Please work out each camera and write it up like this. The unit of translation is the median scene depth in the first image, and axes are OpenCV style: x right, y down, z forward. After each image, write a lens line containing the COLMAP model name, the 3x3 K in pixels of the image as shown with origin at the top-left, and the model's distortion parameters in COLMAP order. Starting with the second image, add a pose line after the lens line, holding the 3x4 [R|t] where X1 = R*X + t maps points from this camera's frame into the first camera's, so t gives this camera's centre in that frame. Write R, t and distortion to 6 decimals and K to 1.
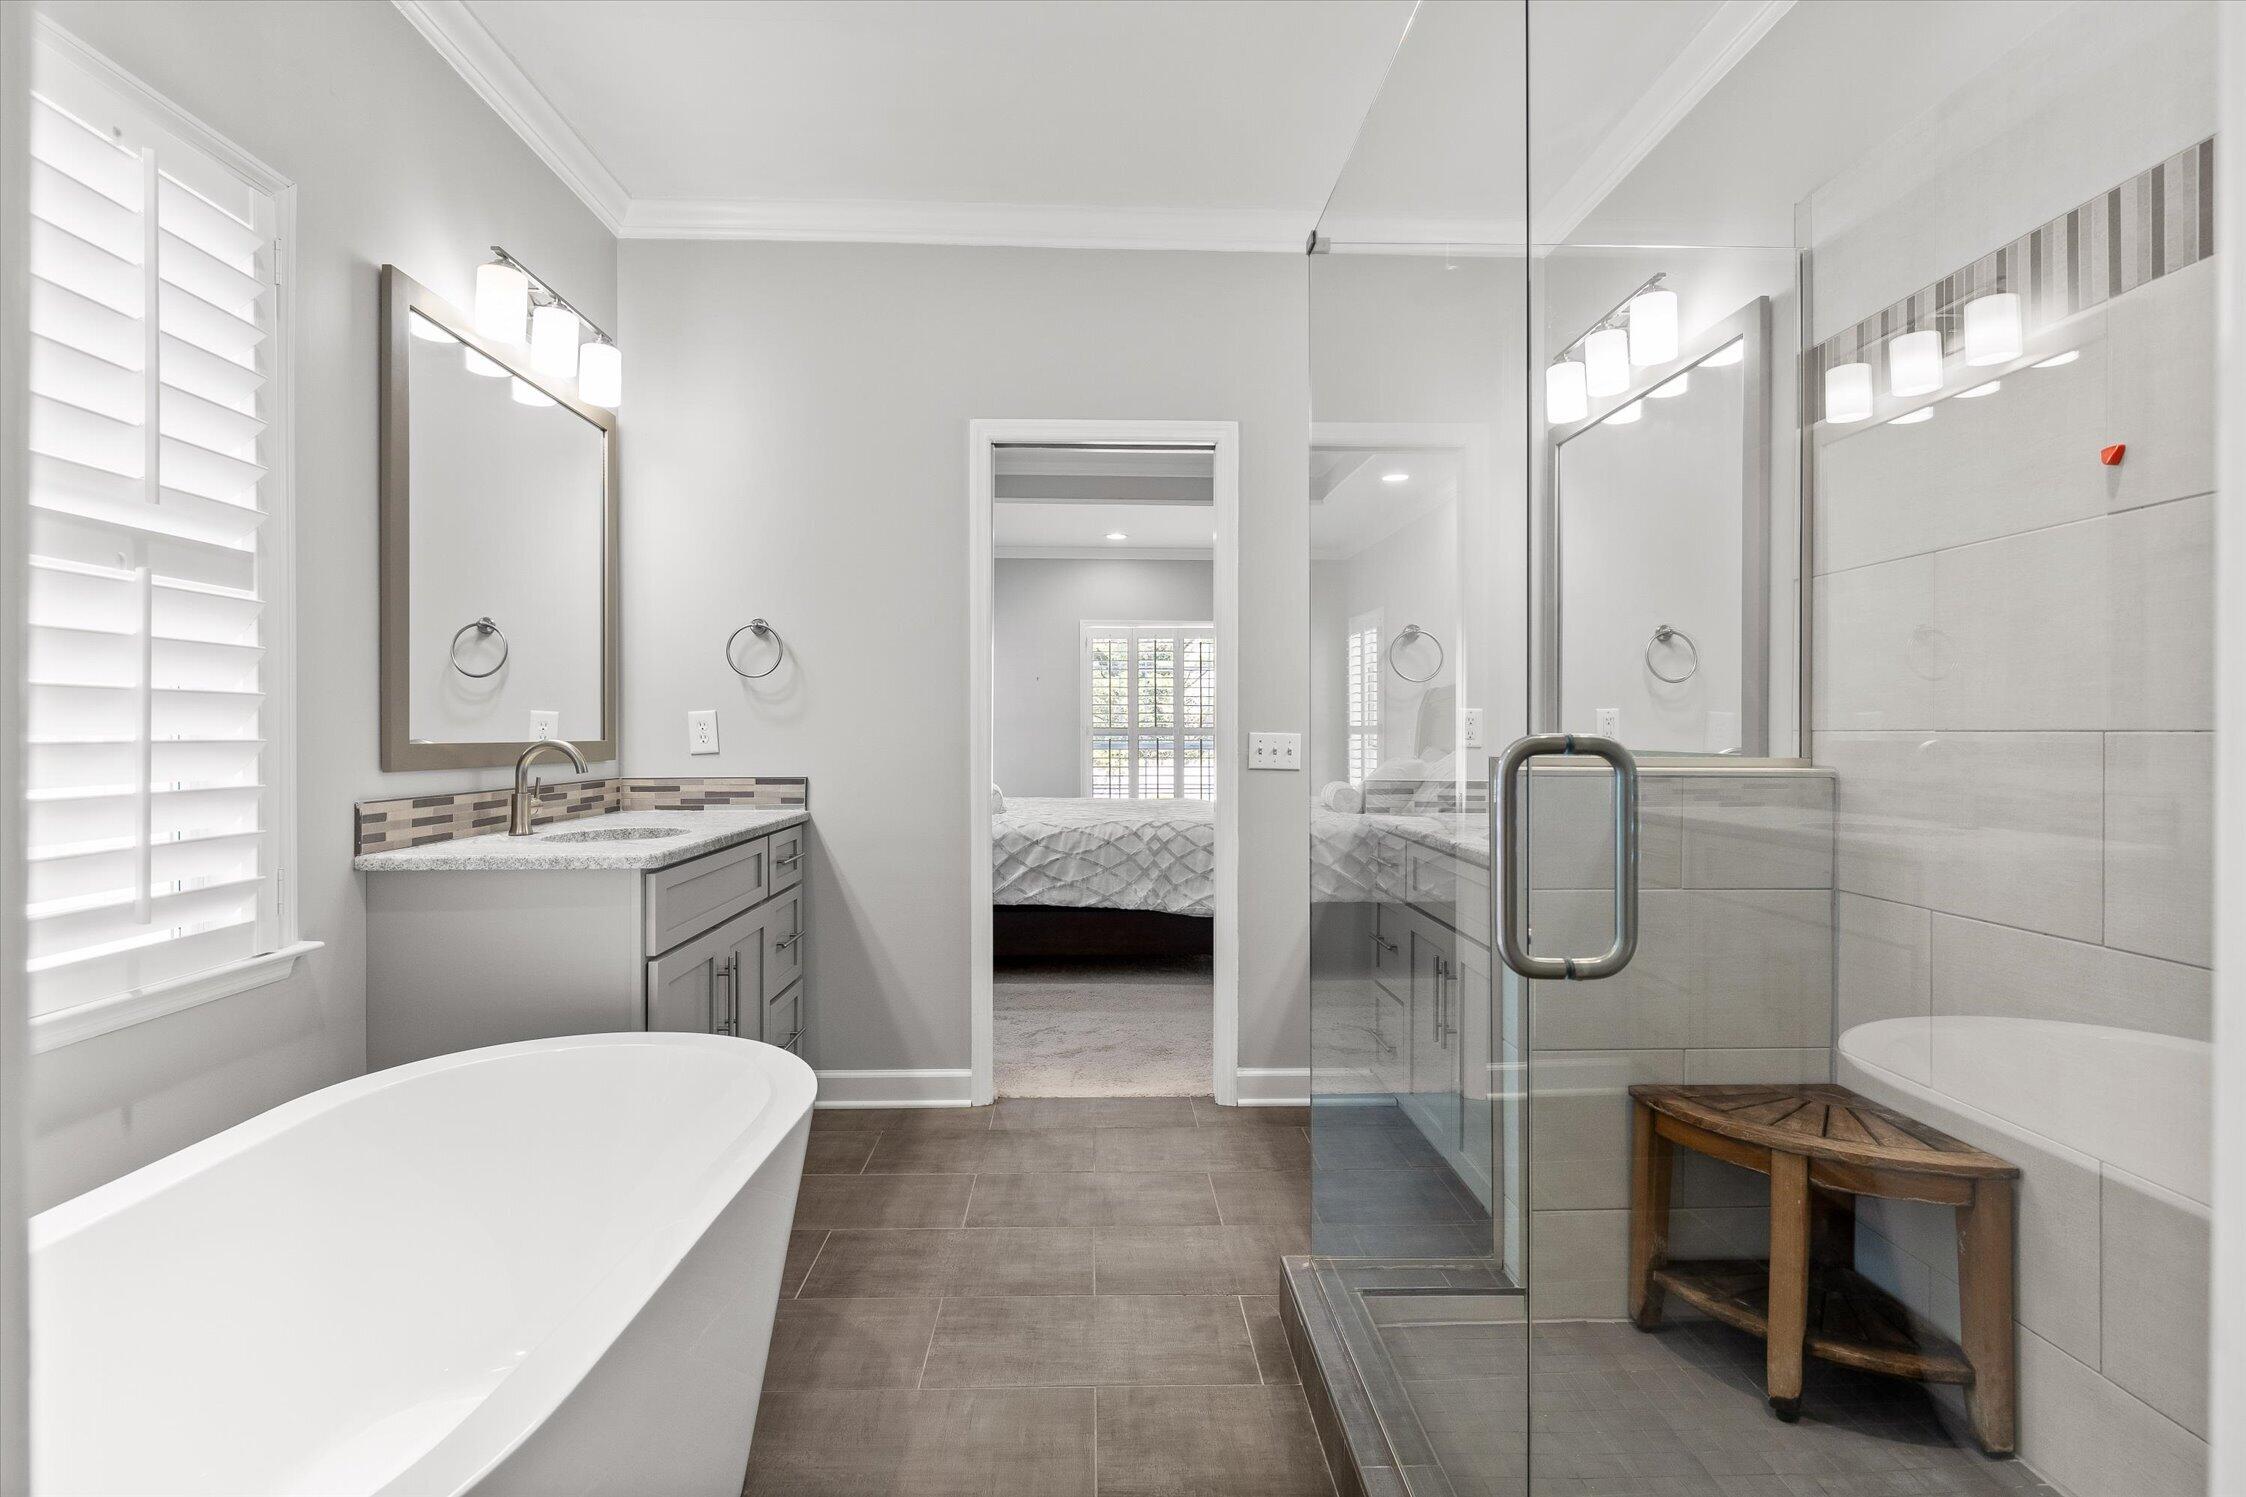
lens RADIAL K [[1009.7, 0, 1123.0], [0, 1009.7, 748.5], [0, 0, 1]] dist [0.001166, 0.000149]
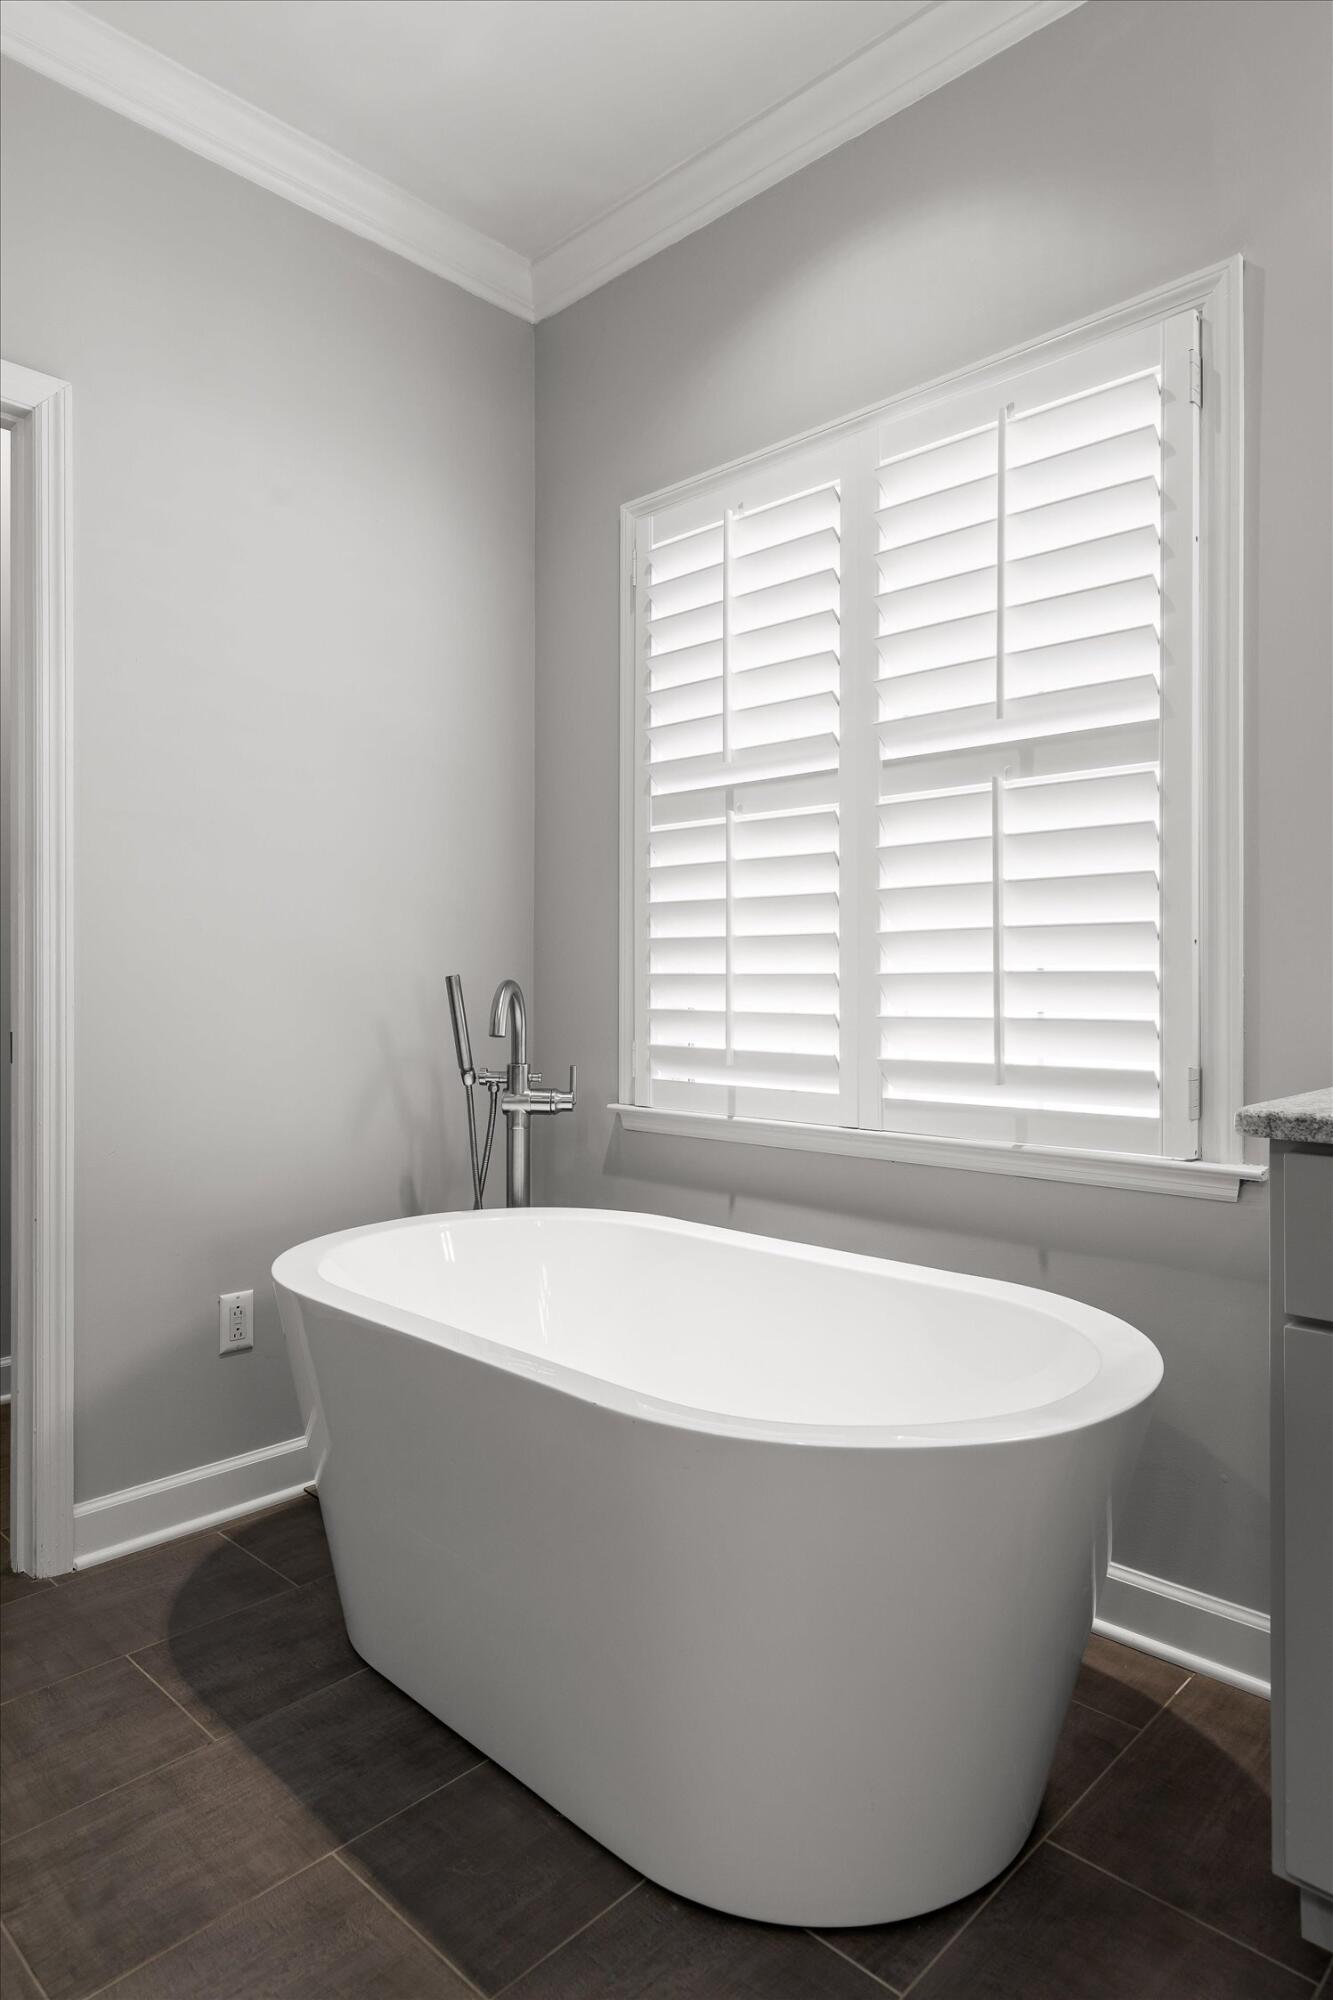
lens RADIAL K [[1208.4, 0, 666.5], [0, 1208.4, 1000.0], [0, 0, 1]] dist [-0.000542, -0.000241]
pose [[-0.710040, 0.007317, -0.704123, 0.271515], [-0.009782, 0.999747, 0.020254, 0.051442], [0.704093, 0.021269, -0.709789, 1.686443]]
